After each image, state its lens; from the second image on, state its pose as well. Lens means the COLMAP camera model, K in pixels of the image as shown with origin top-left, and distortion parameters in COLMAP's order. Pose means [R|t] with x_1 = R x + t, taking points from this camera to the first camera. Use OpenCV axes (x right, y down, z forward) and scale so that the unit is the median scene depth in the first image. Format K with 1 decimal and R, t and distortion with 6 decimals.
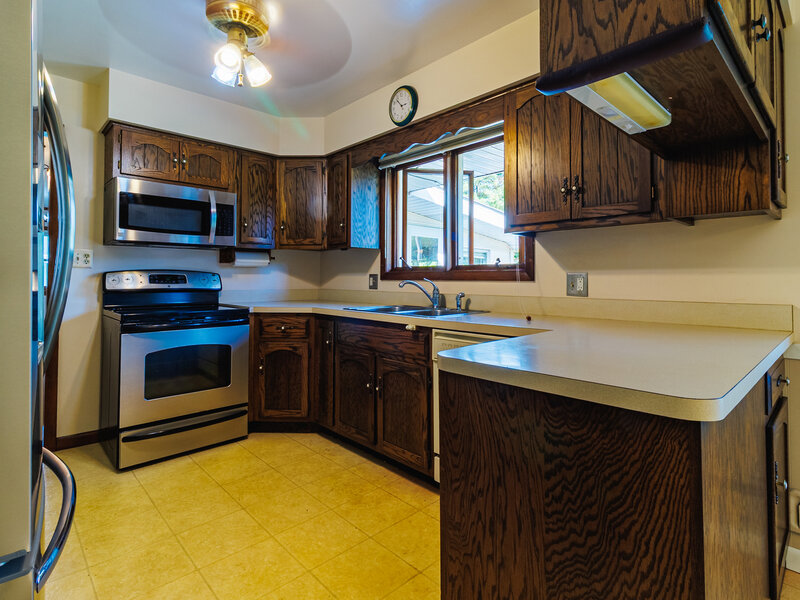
lens RADIAL K [[423.3, 0, 400.0], [0, 423.3, 300.0], [0, 0, 1]] dist [0.000435, 0.000309]
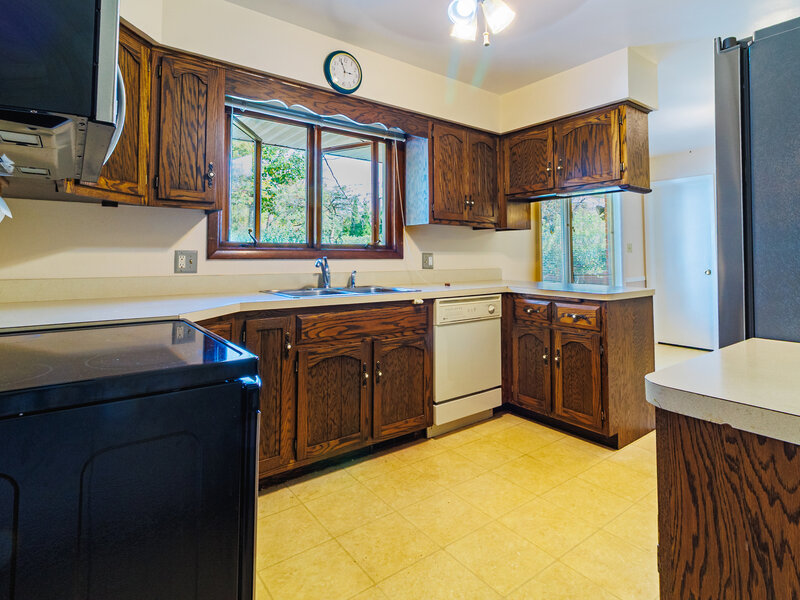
lens RADIAL K [[431.5, 0, 399.5], [0, 431.5, 273.5], [0, 0, 1]] dist [0.000619, 0.000098]
pose [[0.112205, -0.042097, 0.992793, -0.845166], [0.047512, 0.998187, 0.036956, -0.040630], [-0.992549, 0.043023, 0.114002, 0.708168]]
